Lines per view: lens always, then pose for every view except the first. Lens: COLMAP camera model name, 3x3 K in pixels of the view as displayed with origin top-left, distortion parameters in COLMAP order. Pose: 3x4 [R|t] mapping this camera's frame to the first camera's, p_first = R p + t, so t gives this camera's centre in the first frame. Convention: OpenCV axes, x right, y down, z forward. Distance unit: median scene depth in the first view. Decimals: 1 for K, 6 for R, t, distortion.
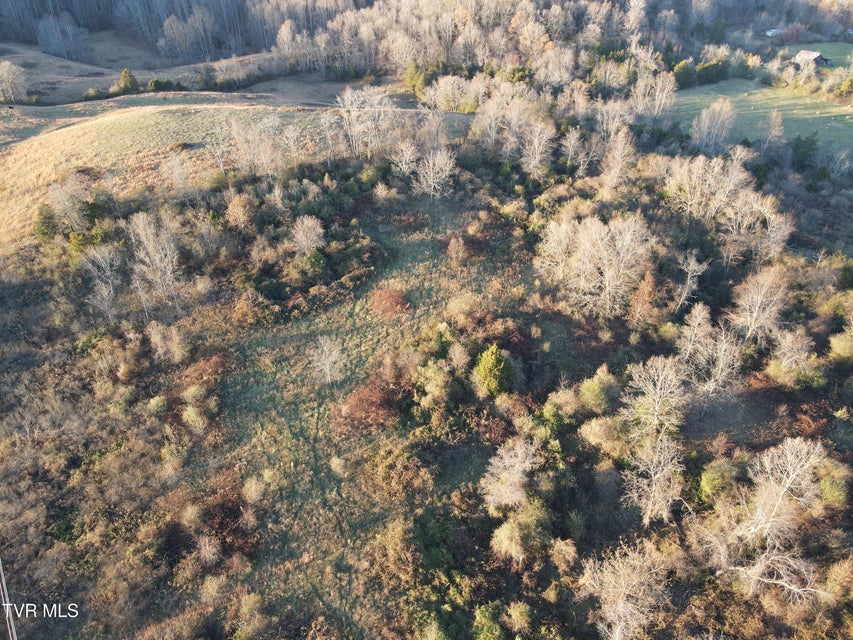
lens RADIAL K [[621.6, 0, 427.8], [0, 621.6, 319.7], [0, 0, 1]] dist [0.012553, 0.006668]
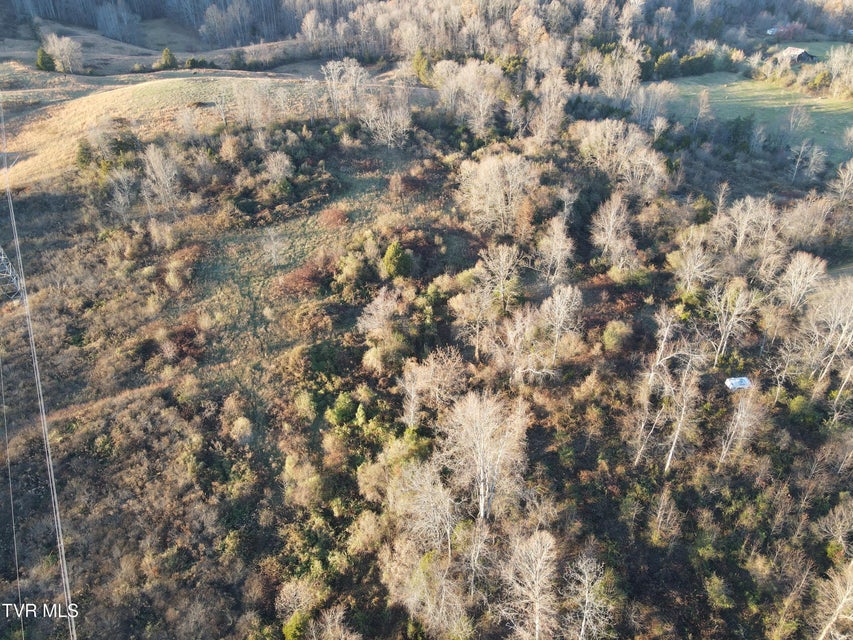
lens RADIAL K [[621.6, 0, 422.1], [0, 621.6, 316.9], [0, 0, 1]] dist [0.012553, 0.006668]
pose [[0.996190, 0.052255, -0.069818, 0.203704], [-0.052523, 0.998618, -0.002011, 0.156781], [0.069617, 0.005671, 0.997558, -0.251619]]
